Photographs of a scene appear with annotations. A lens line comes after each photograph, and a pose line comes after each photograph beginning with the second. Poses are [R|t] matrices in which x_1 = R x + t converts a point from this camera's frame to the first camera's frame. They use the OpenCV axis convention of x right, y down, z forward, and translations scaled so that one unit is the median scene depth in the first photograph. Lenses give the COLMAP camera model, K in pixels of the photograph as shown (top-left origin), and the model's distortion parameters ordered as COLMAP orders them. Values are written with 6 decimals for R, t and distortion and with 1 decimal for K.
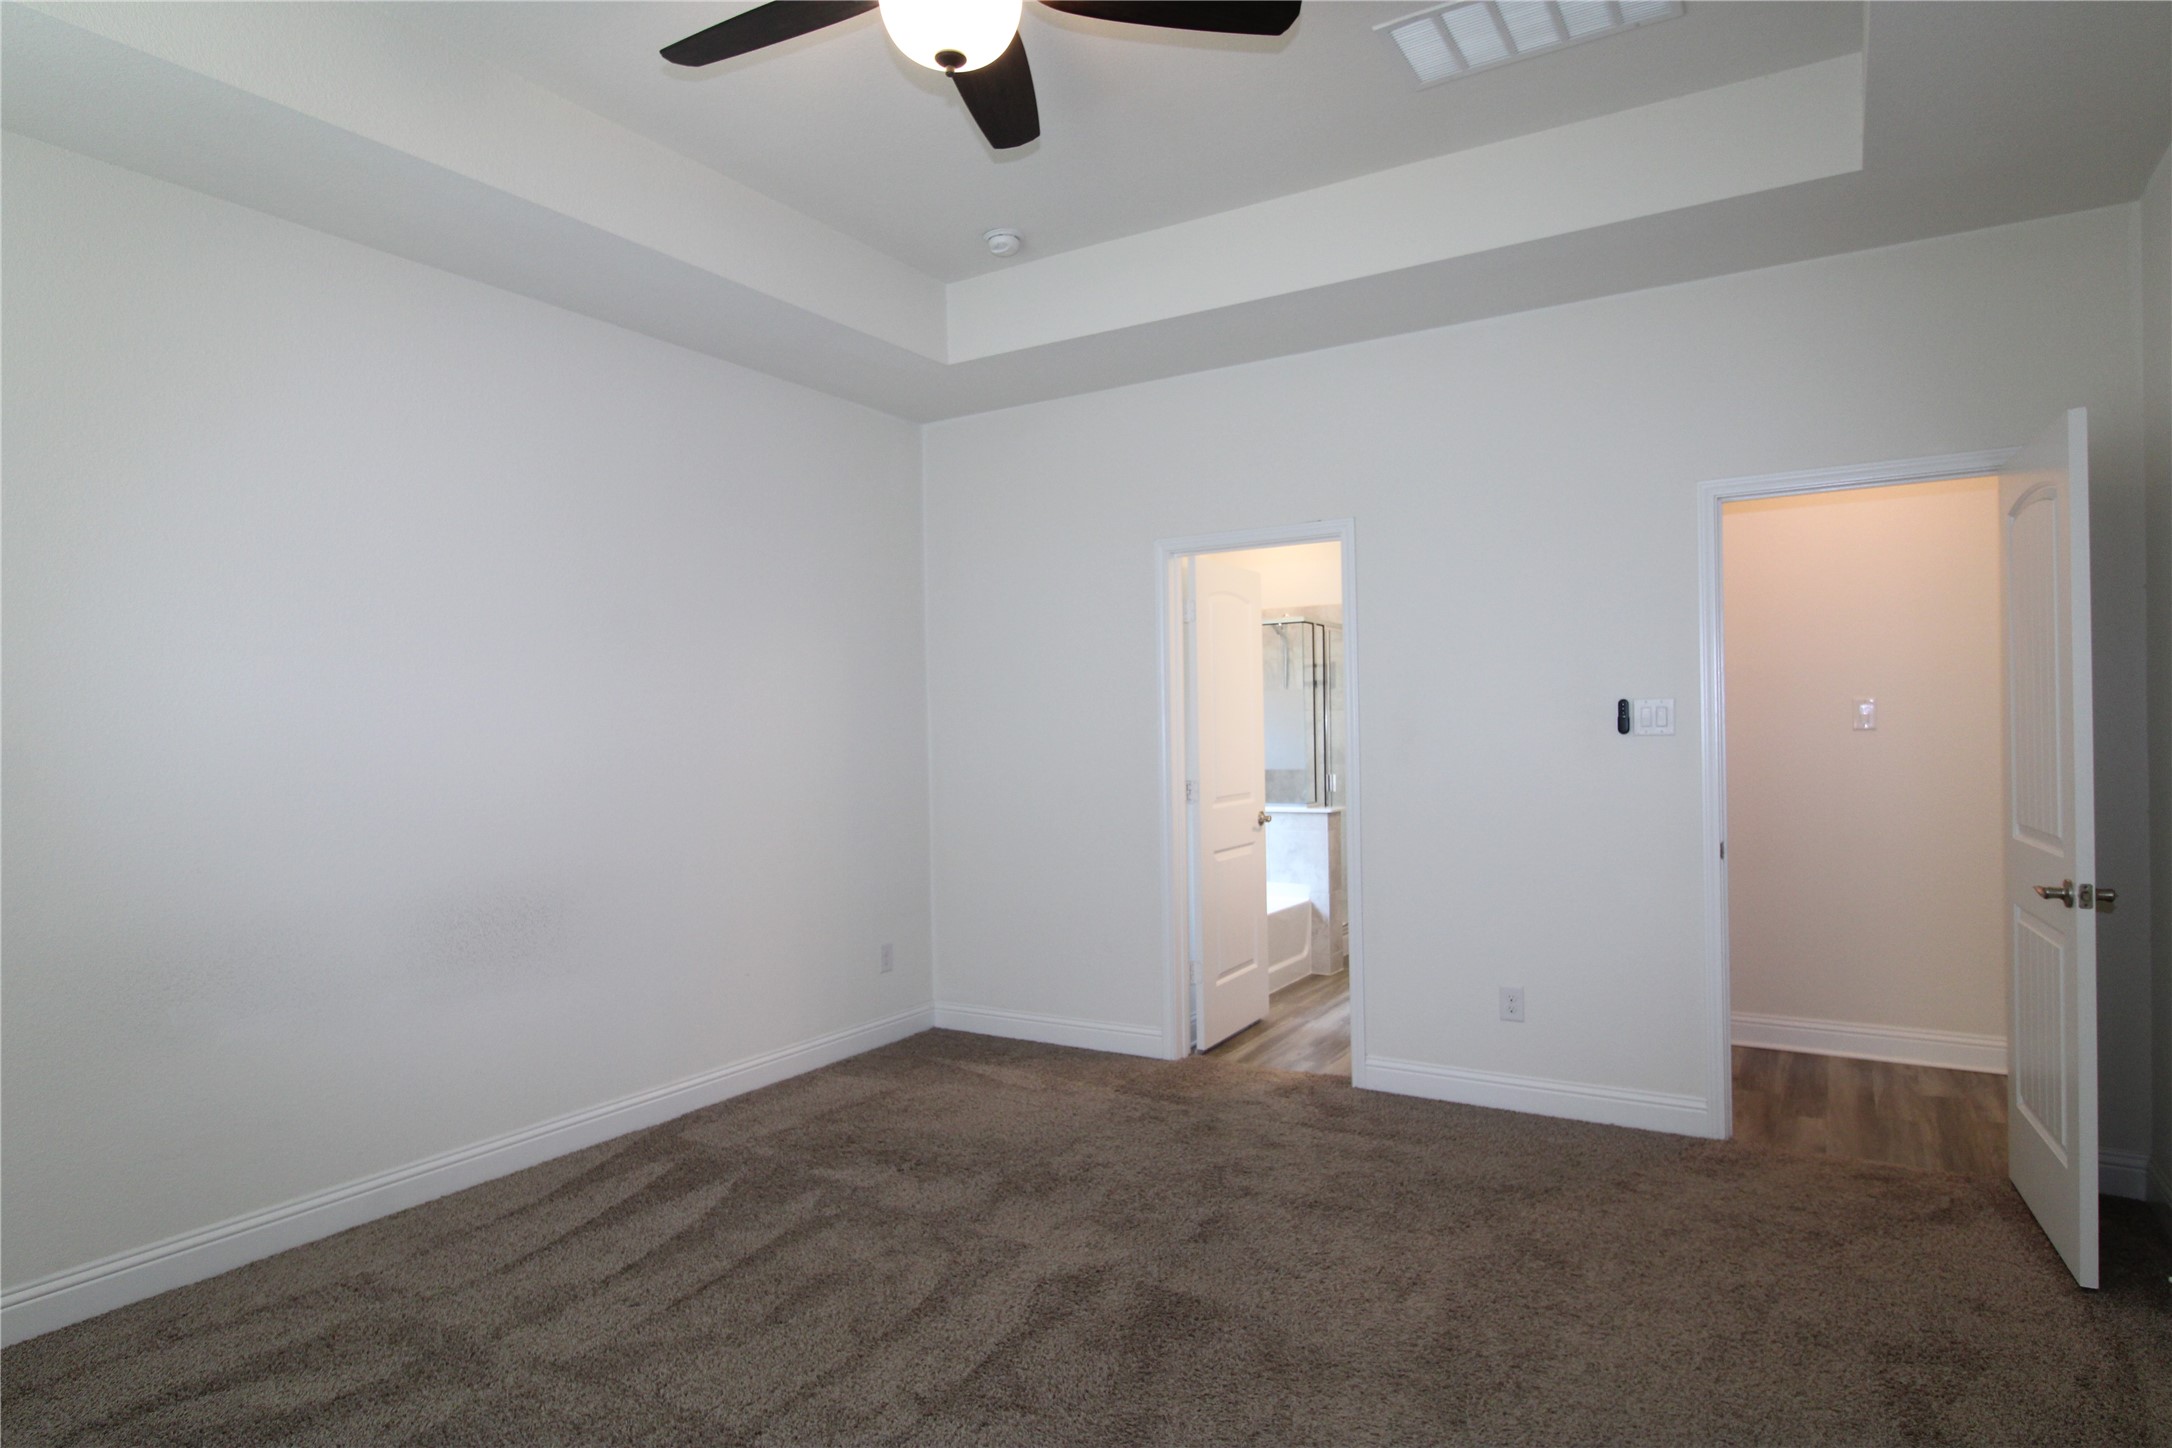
lens RADIAL K [[1210.3, 0, 1086.0], [0, 1210.3, 724.0], [0, 0, 1]] dist [-0.000913, -0.017865]
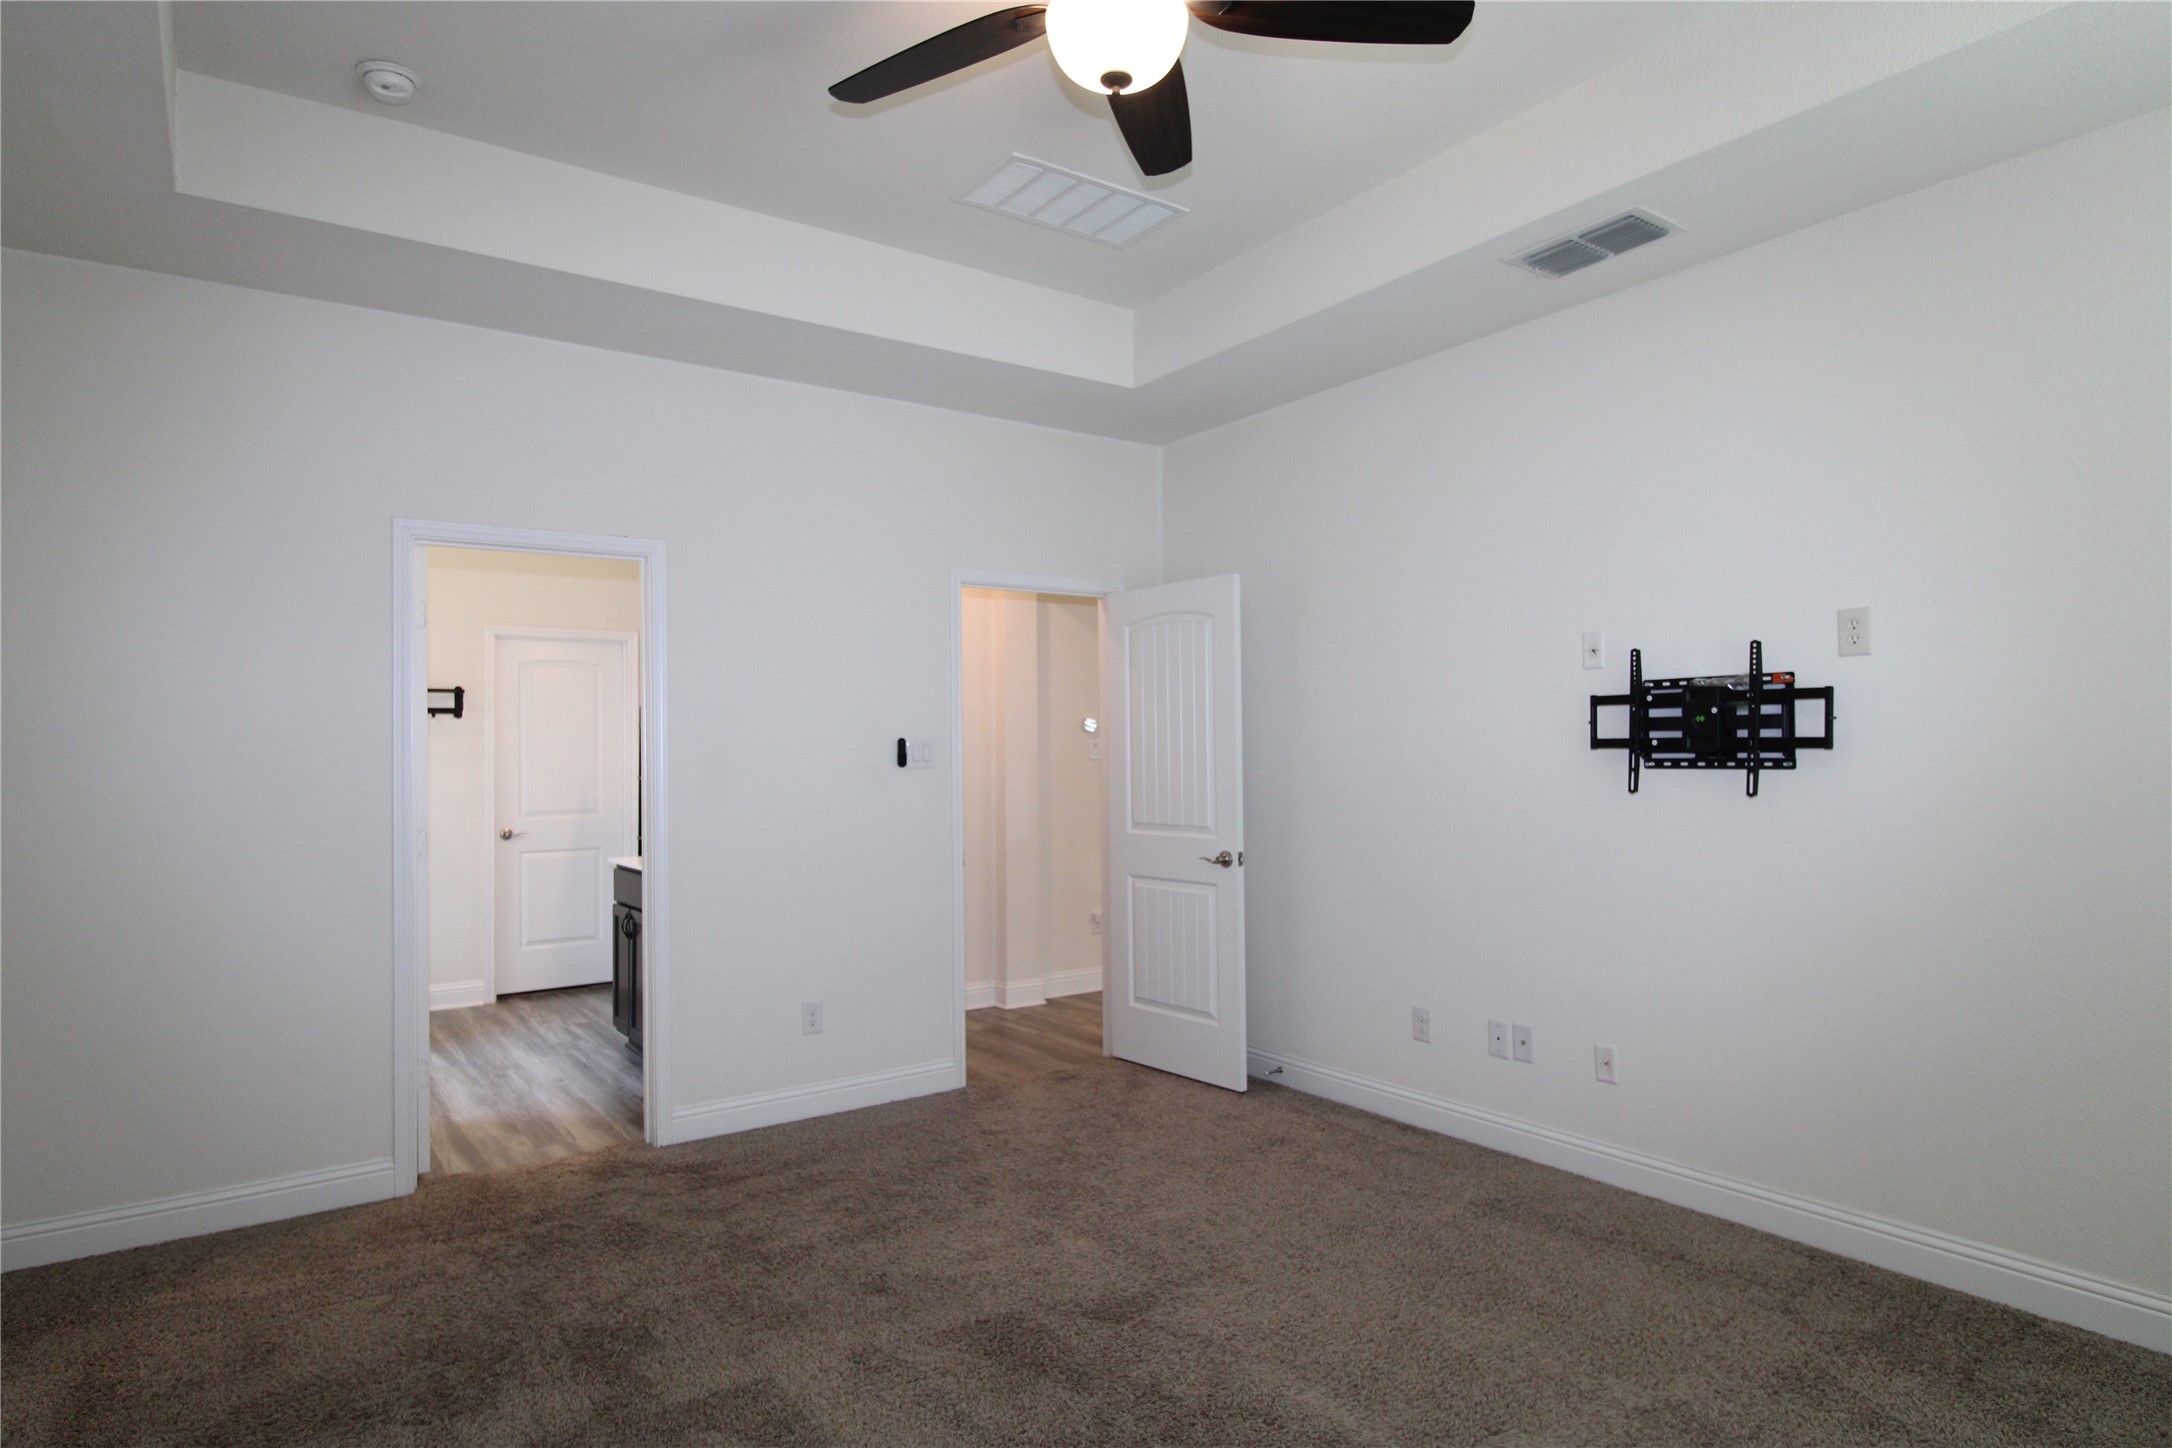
lens RADIAL K [[1210.3, 0, 1086.0], [0, 1210.3, 724.0], [0, 0, 1]] dist [-0.000913, -0.017865]
pose [[0.396925, 0.029229, 0.917385, -0.619440], [0.005069, 0.999408, -0.034036, 0.007533], [-0.917837, 0.018160, 0.396542, 0.383277]]
